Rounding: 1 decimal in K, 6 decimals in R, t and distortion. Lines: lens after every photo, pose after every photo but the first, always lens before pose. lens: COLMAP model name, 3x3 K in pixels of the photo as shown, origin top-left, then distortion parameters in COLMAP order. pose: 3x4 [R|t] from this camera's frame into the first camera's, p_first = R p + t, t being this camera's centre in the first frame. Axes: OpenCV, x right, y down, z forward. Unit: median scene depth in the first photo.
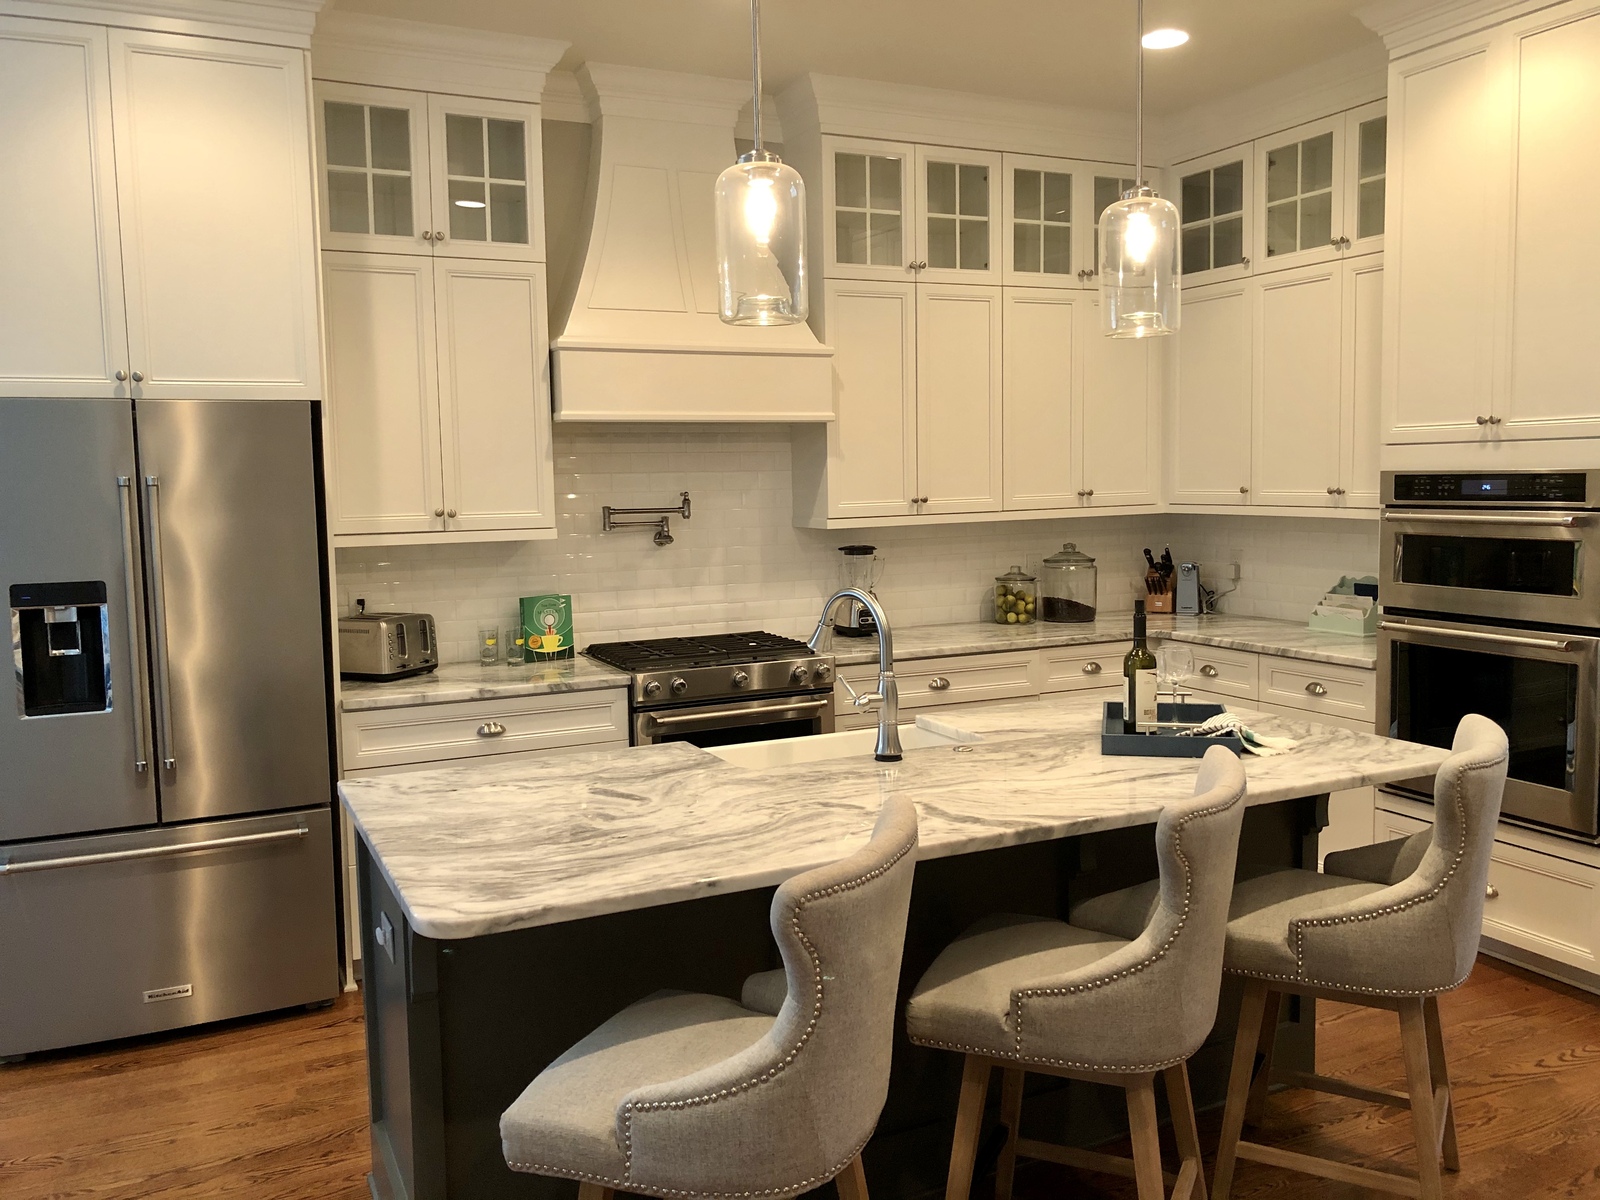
lens RADIAL K [[1308.0, 0, 826.4], [0, 1308.0, 577.7], [0, 0, 1]] dist [0.043087, -0.062964]
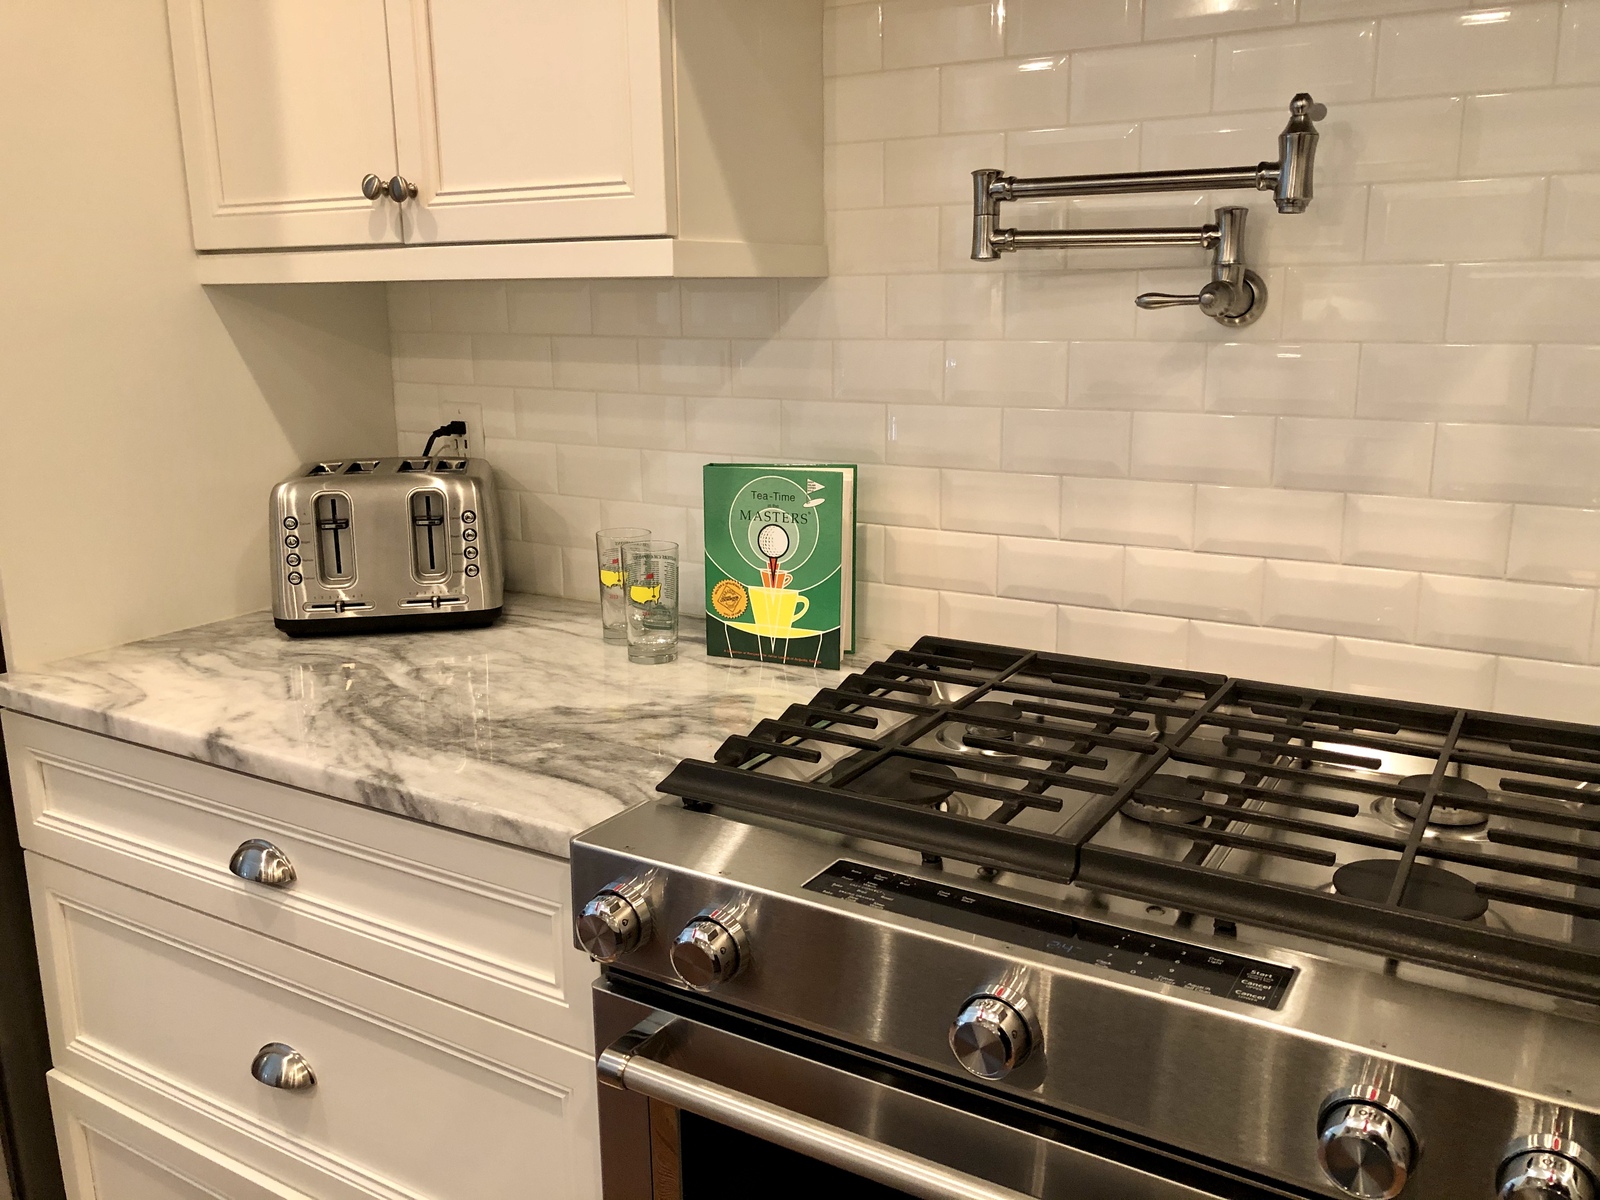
lens RADIAL K [[1308.0, 0, 806.7], [0, 1308.0, 601.1], [0, 0, 1]] dist [0.043087, -0.062964]
pose [[0.531715, 0.203073, -0.822217, 0.061918], [-0.066298, 0.977829, 0.198633, -0.017916], [0.844324, -0.051105, 0.533390, 0.824925]]
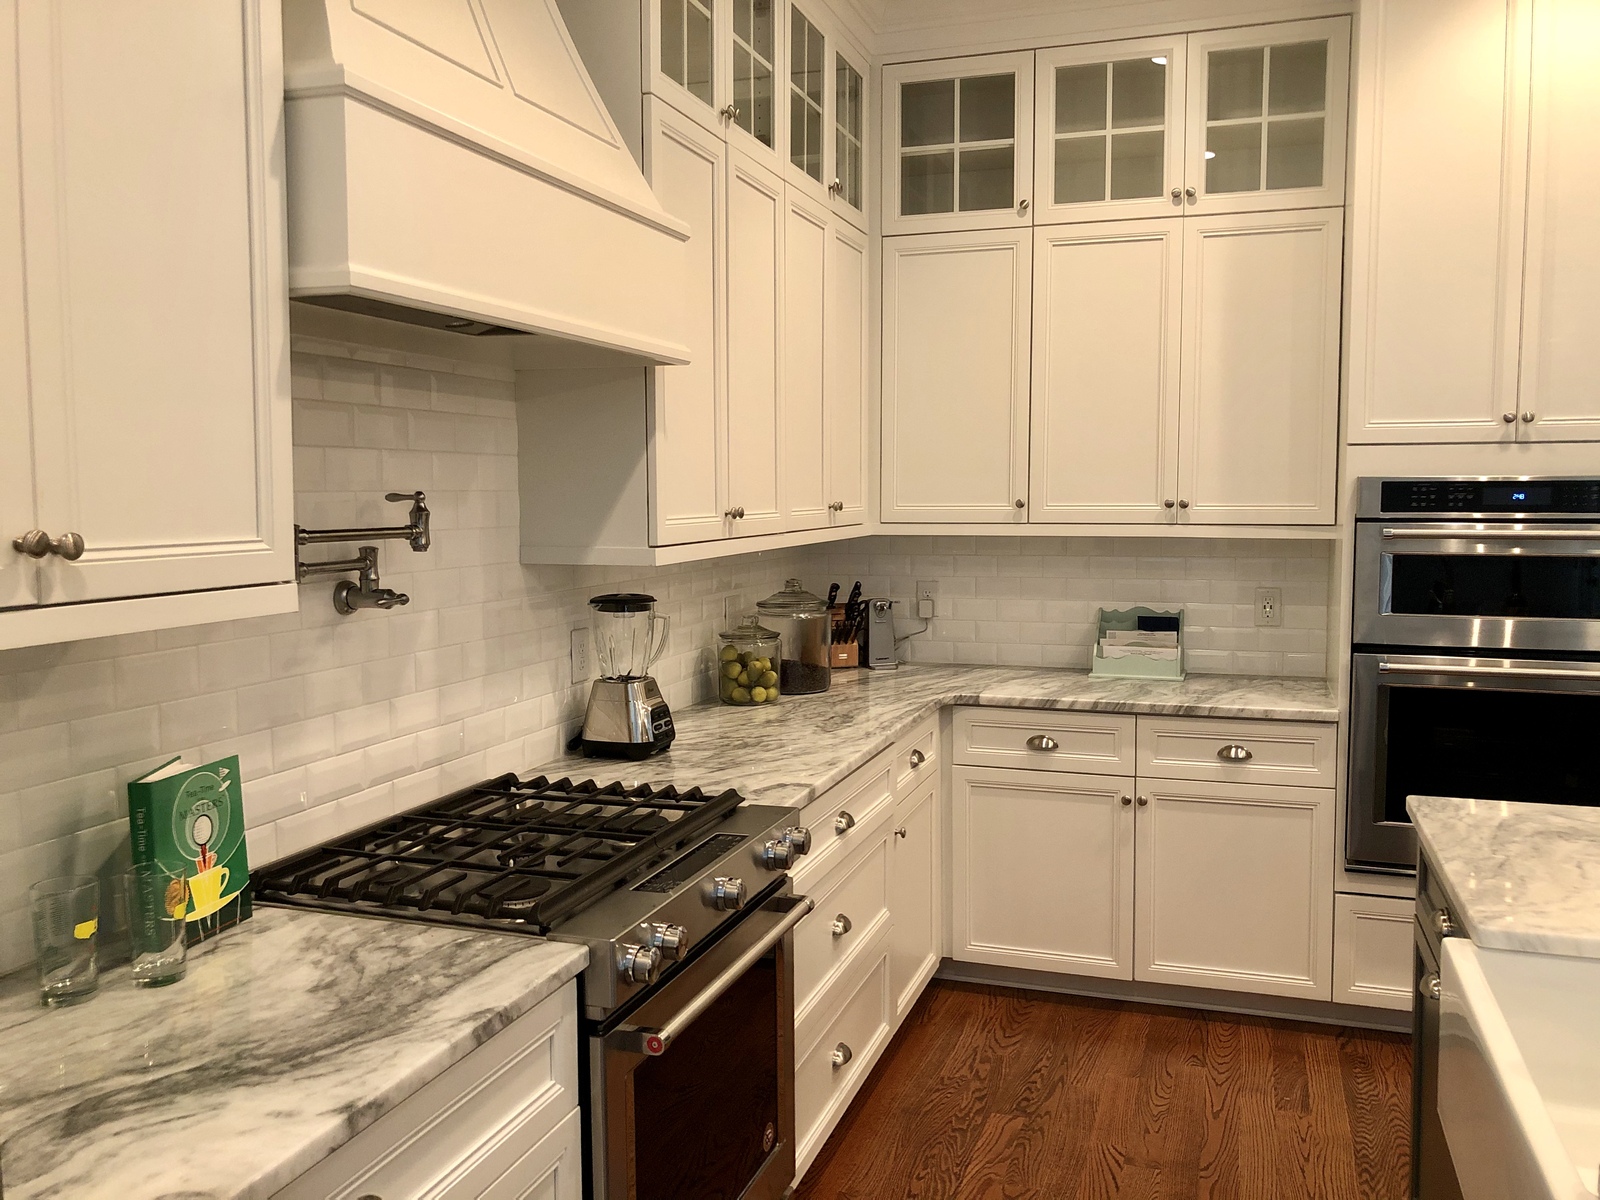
lens RADIAL K [[1308.0, 0, 830.2], [0, 1308.0, 575.7], [0, 0, 1]] dist [0.043087, -0.062964]
pose [[0.701834, -0.030717, 0.711678, -0.346325], [0.046139, 0.998932, -0.002386, -0.030291], [-0.710845, 0.034511, 0.702502, 0.602928]]
